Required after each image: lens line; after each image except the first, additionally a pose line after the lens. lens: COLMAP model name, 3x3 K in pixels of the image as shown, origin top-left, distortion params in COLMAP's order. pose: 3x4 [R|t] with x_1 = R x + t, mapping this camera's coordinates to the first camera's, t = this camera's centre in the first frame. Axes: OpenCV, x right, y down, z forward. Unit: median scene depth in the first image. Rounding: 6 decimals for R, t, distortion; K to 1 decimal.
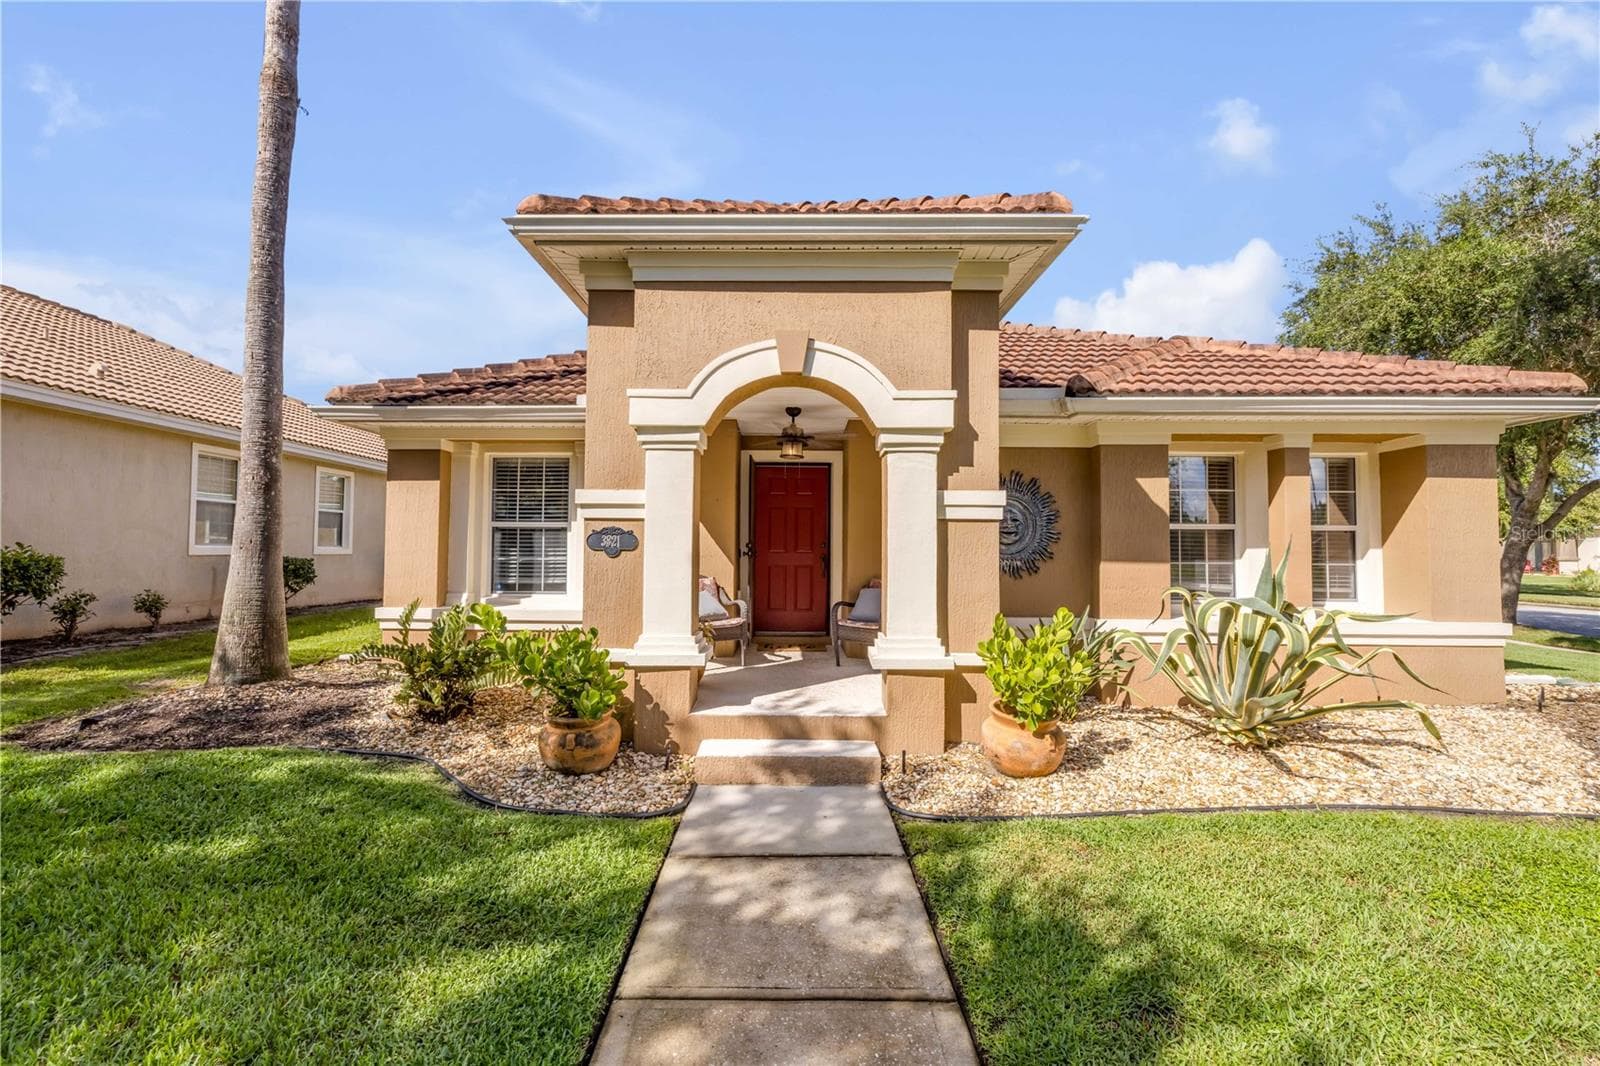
lens RADIAL K [[670.9, 0, 797.4], [0, 670.9, 532.9], [0, 0, 1]] dist [-0.000555, -0.000156]
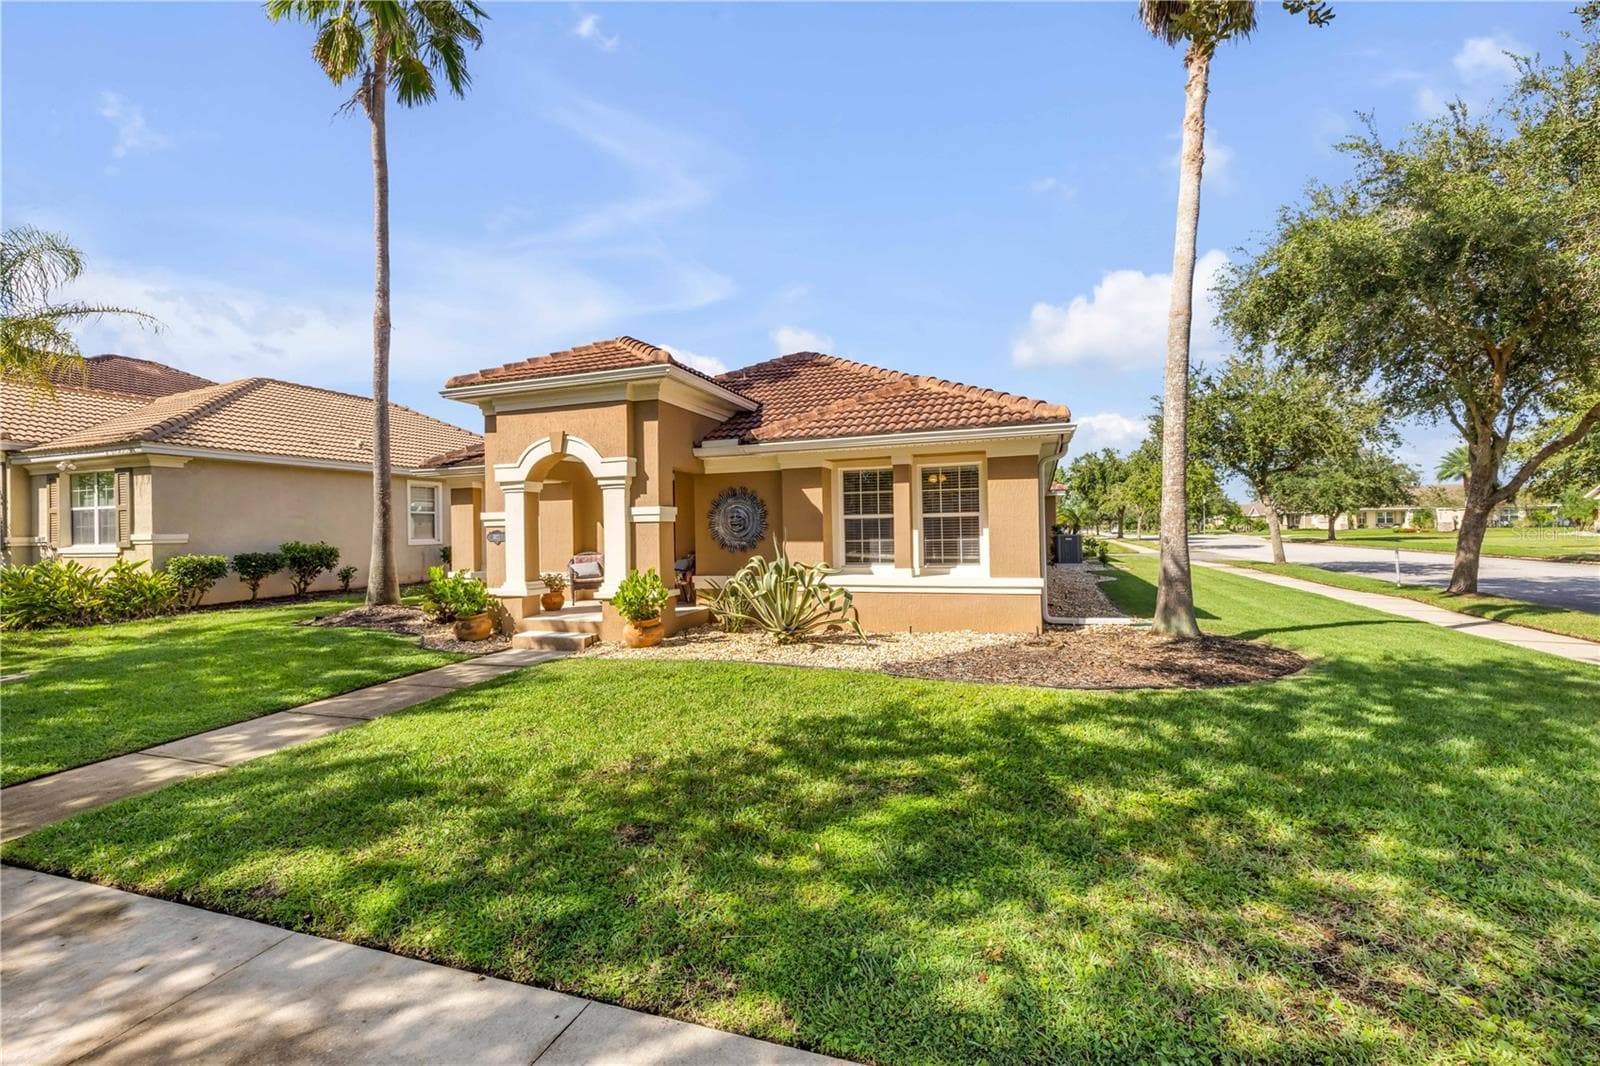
lens RADIAL K [[674.9, 0, 800.0], [0, 674.9, 533.0], [0, 0, 1]] dist [-0.001402, -0.000056]
pose [[0.946418, -0.022697, -0.322144, 1.188613], [0.033062, 0.999096, 0.026739, -0.022844], [0.321246, -0.035957, 0.946313, -0.625738]]
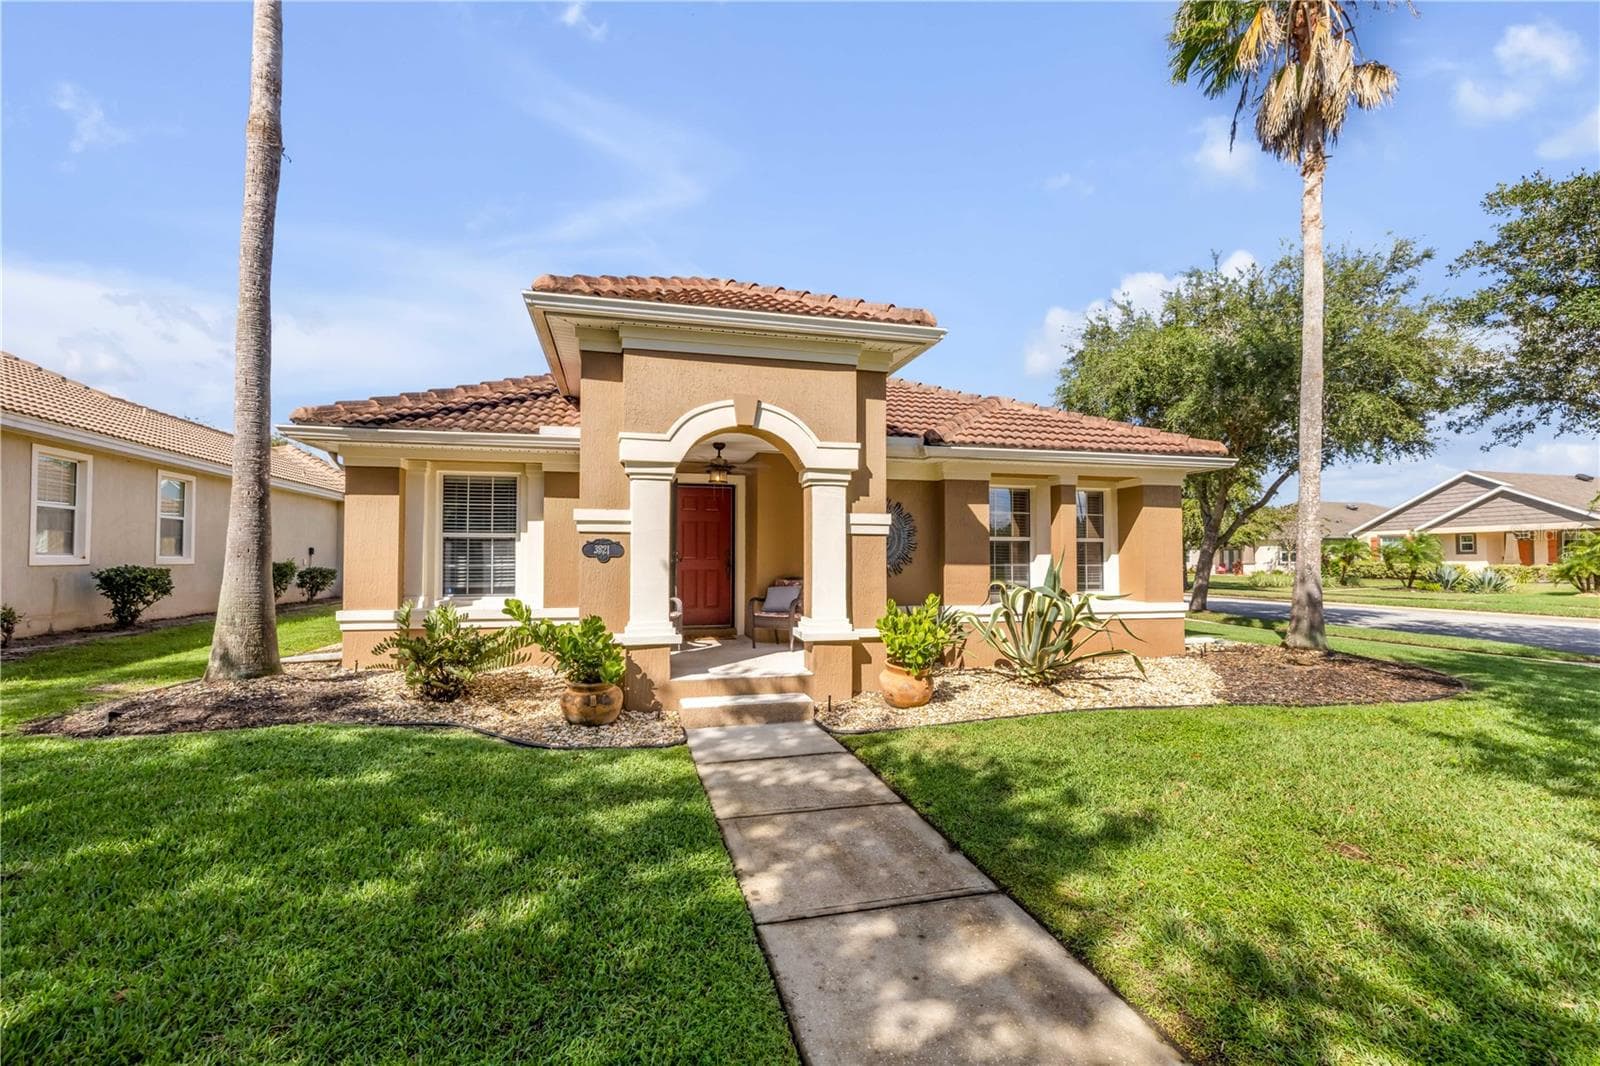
lens RADIAL K [[669.0, 0, 795.9], [0, 669.0, 548.6], [0, 0, 1]] dist [-0.002035, -0.000386]
pose [[0.968325, -0.000624, 0.249691, -0.219846], [-0.002037, 0.999944, 0.010398, -0.003572], [-0.249683, -0.010577, 0.968270, -0.299108]]
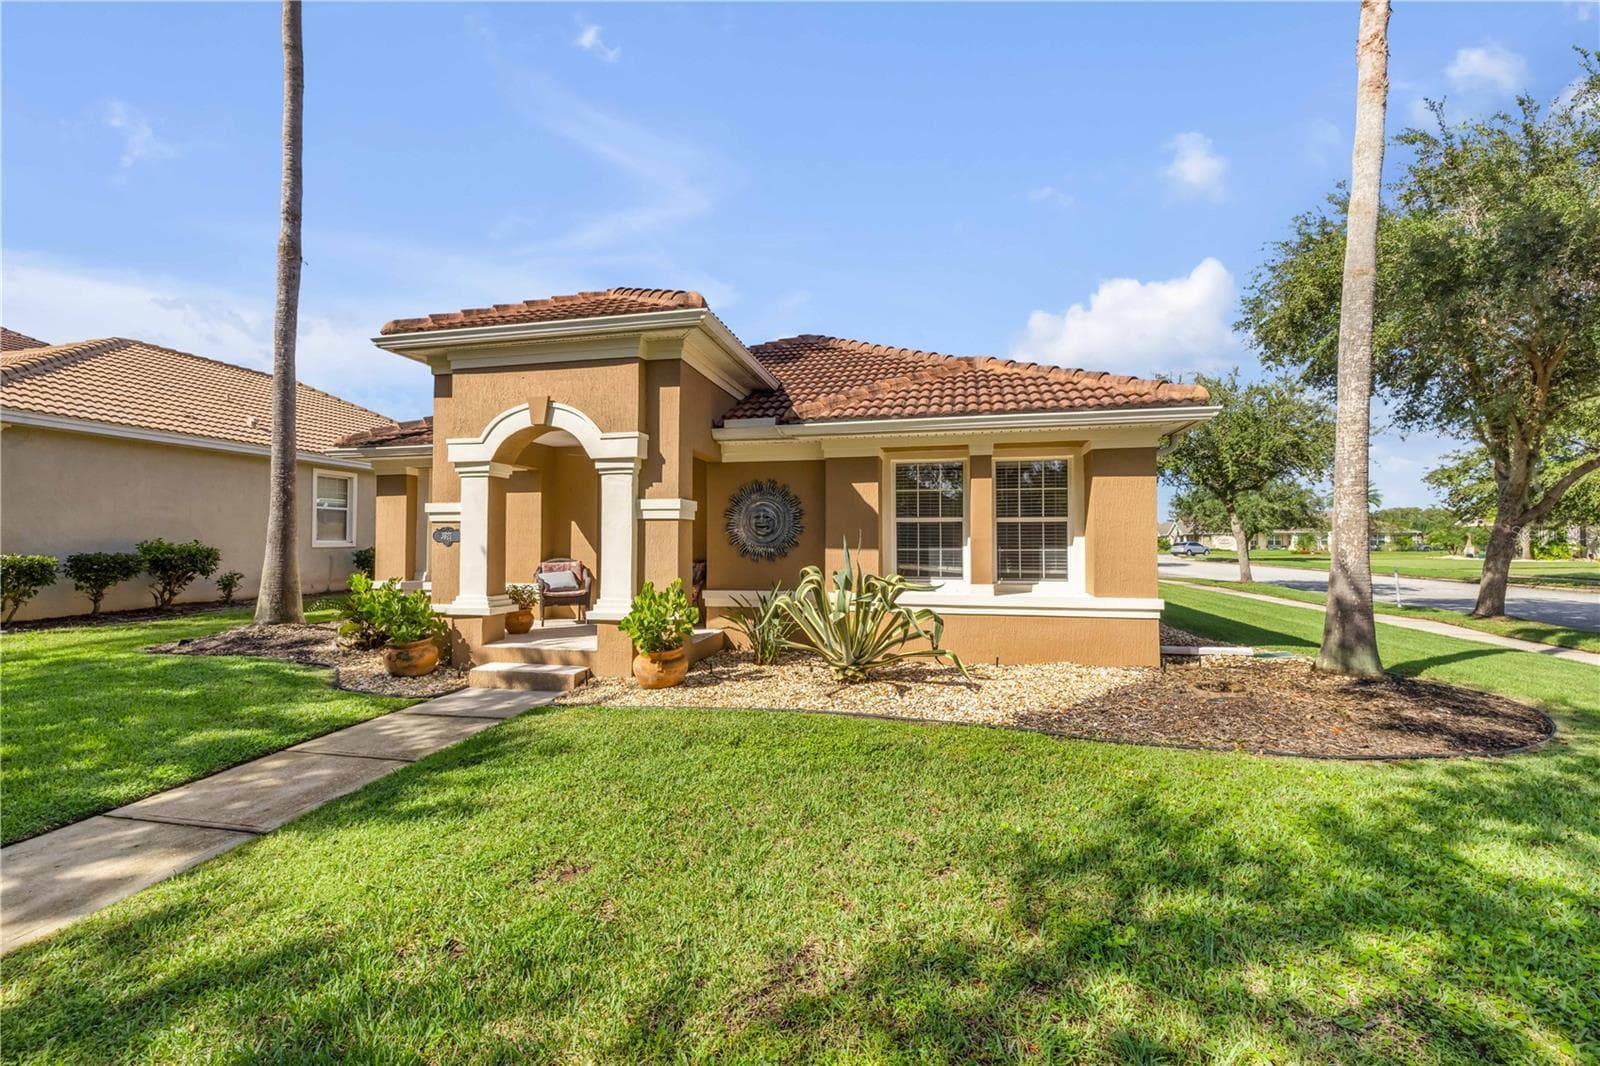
lens RADIAL K [[666.2, 0, 800.0], [0, 666.2, 533.0], [0, 0, 1]] dist [-0.000973, -0.000425]
pose [[0.977110, -0.008938, -0.212548, 0.790519], [0.011478, 0.999877, 0.010720, -0.001365], [0.212426, -0.012915, 0.977092, -0.315162]]
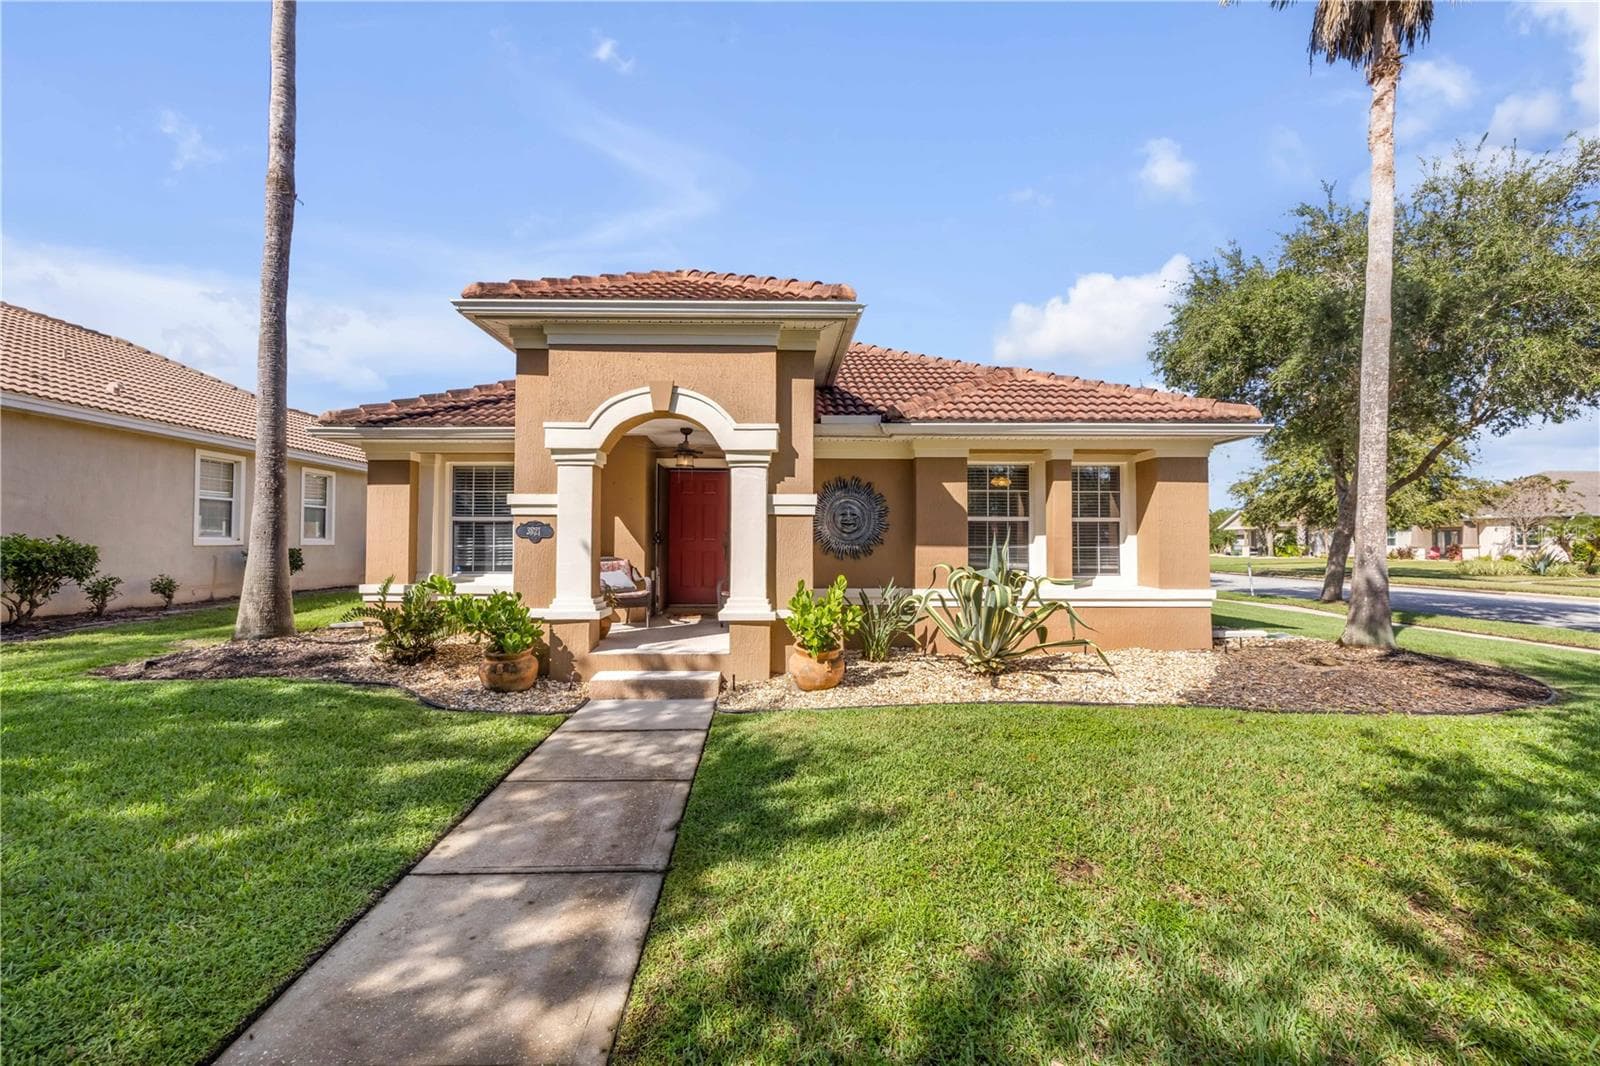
lens RADIAL K [[666.2, 0, 800.0], [0, 666.2, 533.0], [0, 0, 1]] dist [-0.000973, -0.000425]
pose [[0.999528, -0.003711, 0.030505, 0.212337], [0.003327, 0.999915, 0.012627, 0.000493], [-0.030549, -0.012520, 0.999455, -0.362041]]
